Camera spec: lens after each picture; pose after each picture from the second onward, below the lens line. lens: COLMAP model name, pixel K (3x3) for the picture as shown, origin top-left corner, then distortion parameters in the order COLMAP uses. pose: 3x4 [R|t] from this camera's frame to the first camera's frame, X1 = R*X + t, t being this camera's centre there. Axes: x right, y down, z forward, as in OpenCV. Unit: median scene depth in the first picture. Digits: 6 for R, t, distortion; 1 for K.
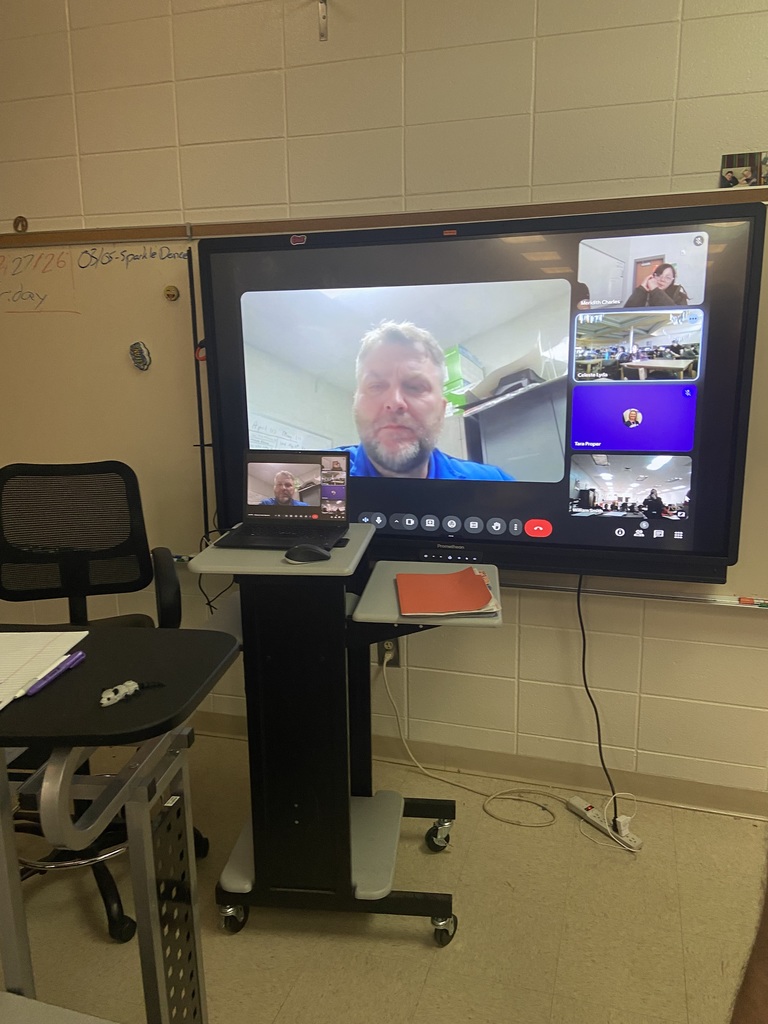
lens RADIAL K [[764.9, 0, 393.9], [0, 764.9, 510.0], [0, 0, 1]] dist [0.030501, -0.001052]
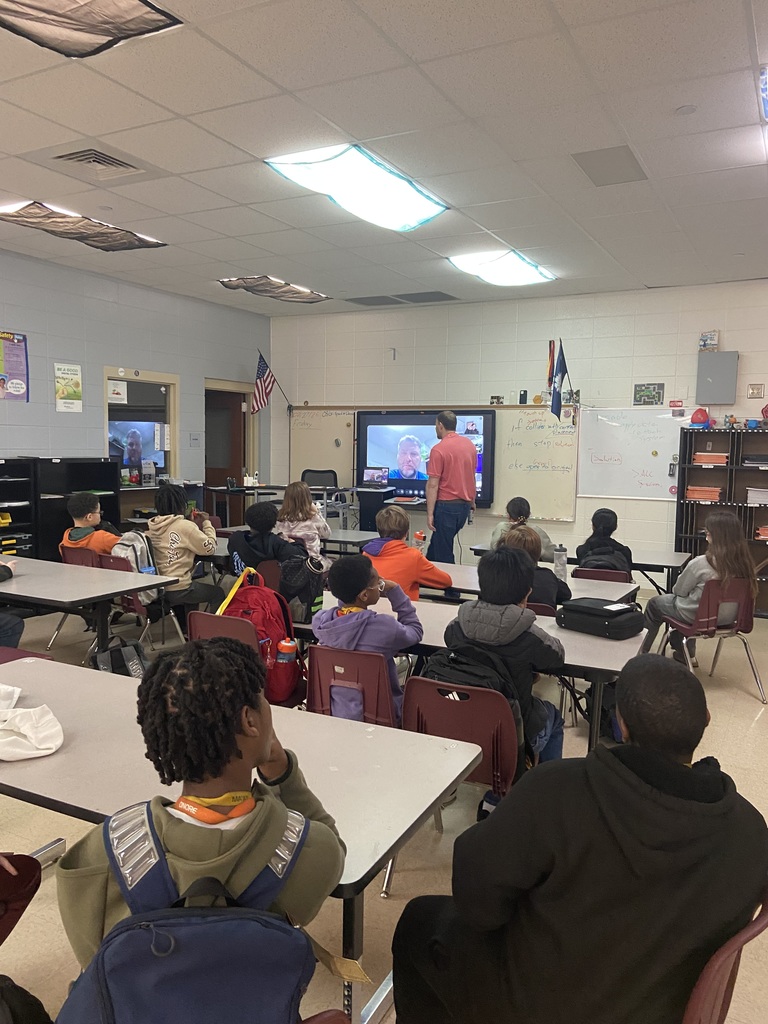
lens RADIAL K [[764.9, 0, 382.4], [0, 764.9, 513.8], [0, 0, 1]] dist [0.030501, -0.001052]
pose [[0.977579, 0.045894, -0.205508, 0.693456], [-0.067591, 0.992706, -0.099835, 0.529246], [0.199427, 0.111487, 0.973550, -2.697435]]
